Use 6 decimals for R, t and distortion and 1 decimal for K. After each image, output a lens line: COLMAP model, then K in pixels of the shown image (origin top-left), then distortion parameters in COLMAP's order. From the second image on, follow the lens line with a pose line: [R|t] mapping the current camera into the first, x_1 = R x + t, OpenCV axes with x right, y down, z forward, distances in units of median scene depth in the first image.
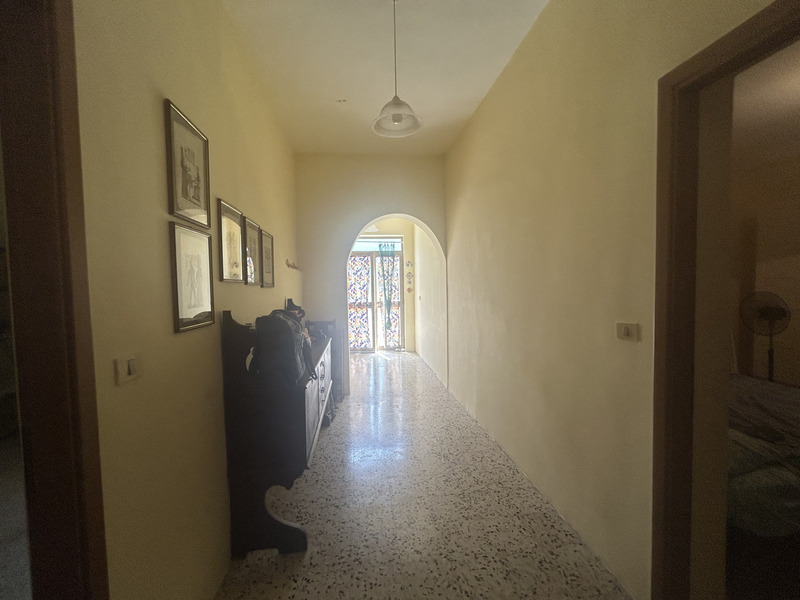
lens RADIAL K [[319.7, 0, 399.8], [0, 319.7, 298.6], [0, 0, 1]] dist [-0.005457, -0.000075]
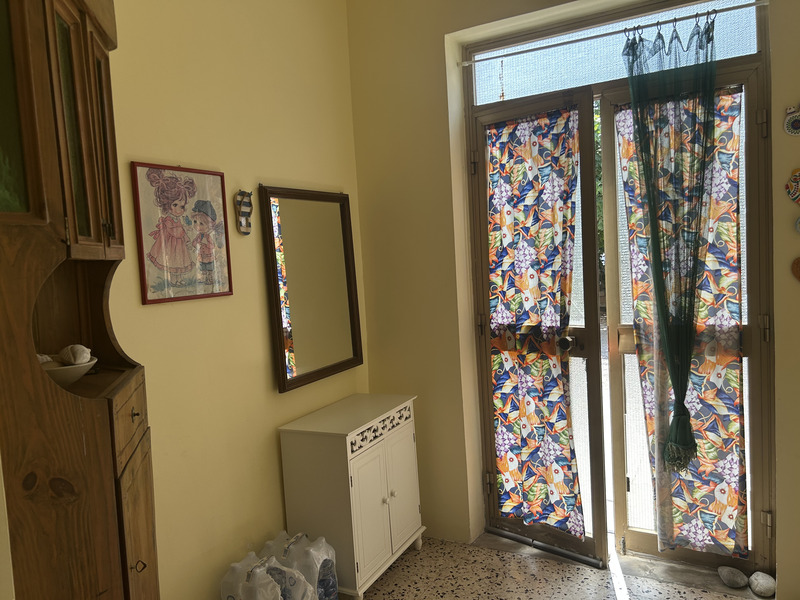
lens RADIAL K [[585.6, 0, 397.2], [0, 585.6, 293.3], [0, 0, 1]] dist [0.013790, -0.000881]
pose [[0.819970, 0.008861, -0.572337, 0.030326], [0.016242, 0.999117, 0.038737, -0.028973], [0.572175, -0.041059, 0.819103, 0.603056]]
